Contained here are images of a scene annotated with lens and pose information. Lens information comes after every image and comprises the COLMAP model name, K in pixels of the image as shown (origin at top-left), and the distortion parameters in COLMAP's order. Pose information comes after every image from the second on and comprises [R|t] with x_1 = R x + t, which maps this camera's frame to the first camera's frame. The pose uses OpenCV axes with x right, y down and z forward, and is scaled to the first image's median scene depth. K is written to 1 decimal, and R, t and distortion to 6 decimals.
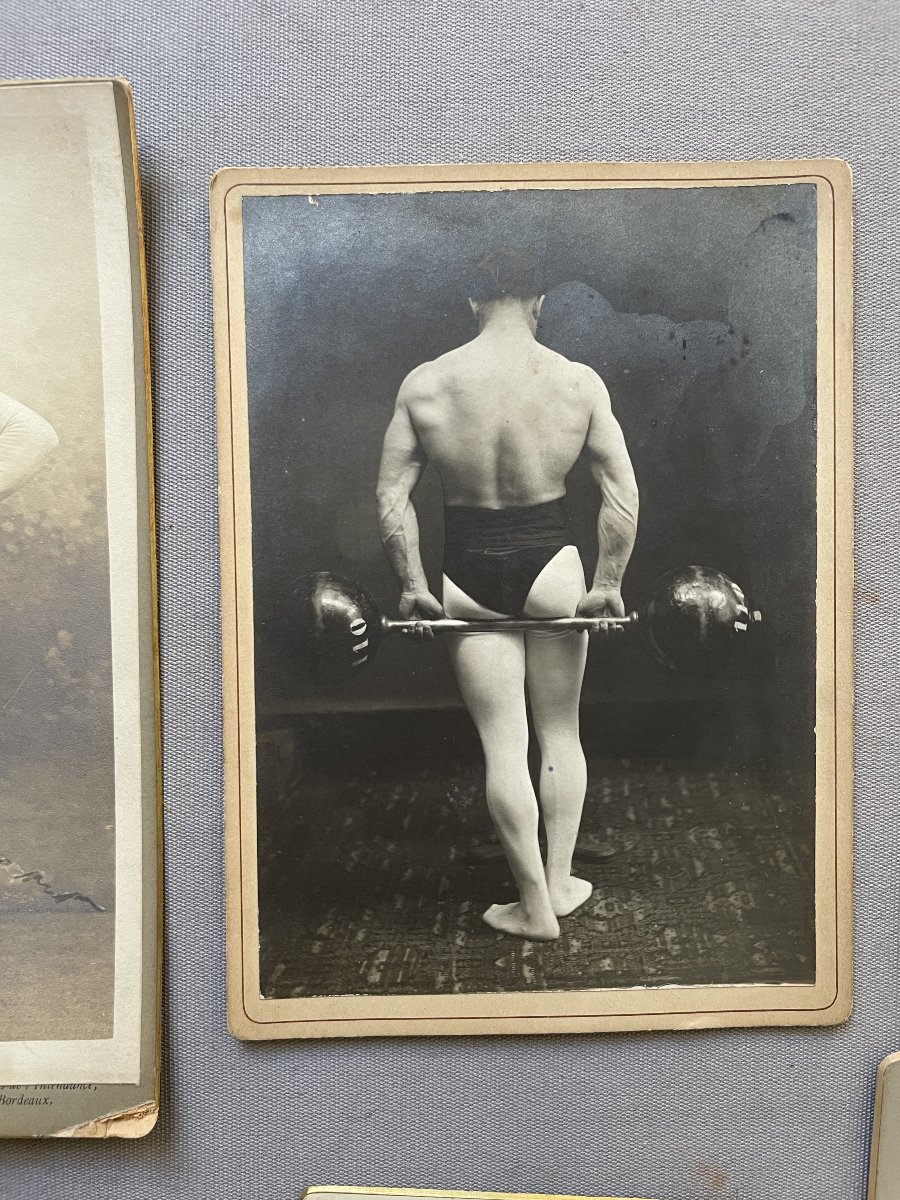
lens RADIAL K [[909.5, 0, 450.0], [0, 909.5, 600.0], [0, 0, 1]] dist [0.062314, -0.105827]
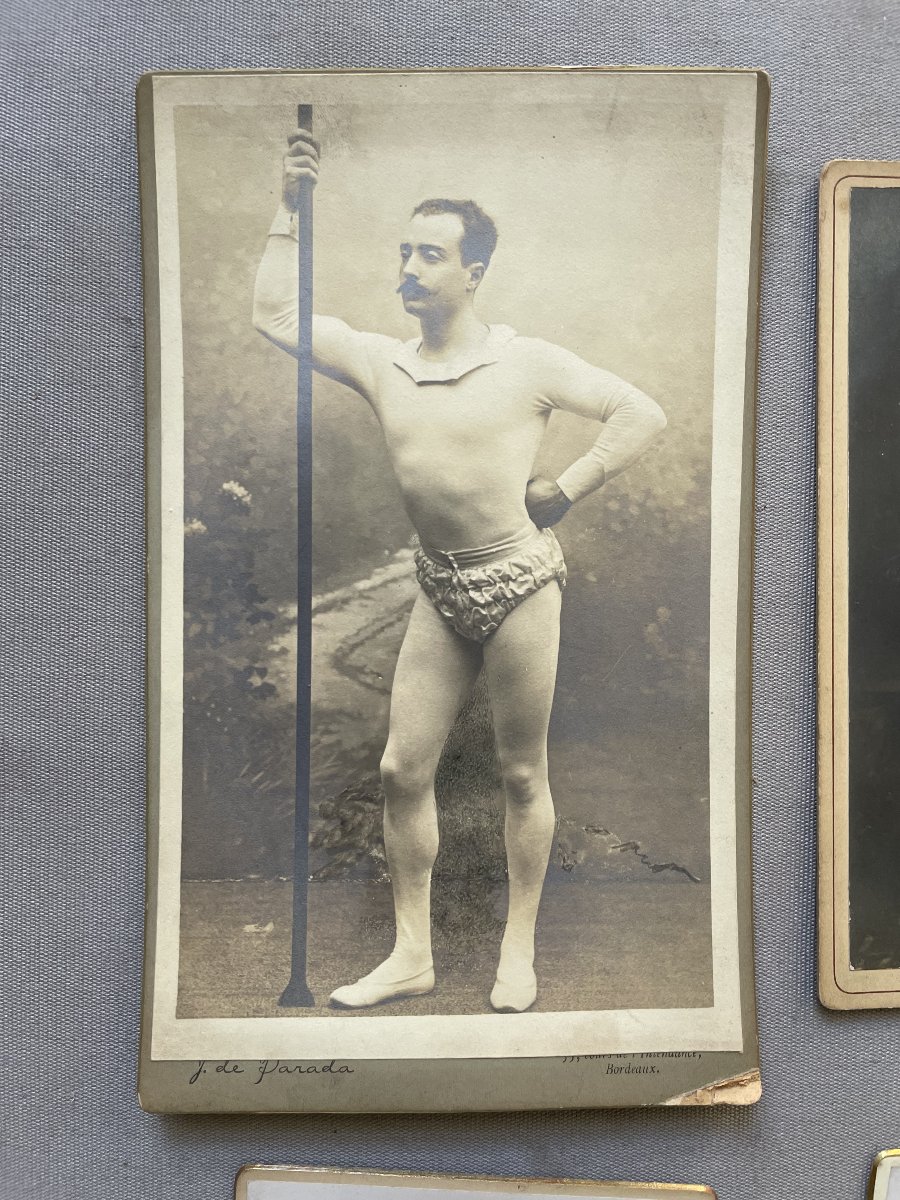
lens RADIAL K [[909.5, 0, 450.0], [0, 909.5, 600.0], [0, 0, 1]] dist [0.062314, -0.105827]
pose [[0.999833, 0.012968, 0.012884, -0.678853], [-0.012904, 0.999904, -0.005074, 0.033773], [-0.012949, 0.004907, 0.999904, -0.020209]]
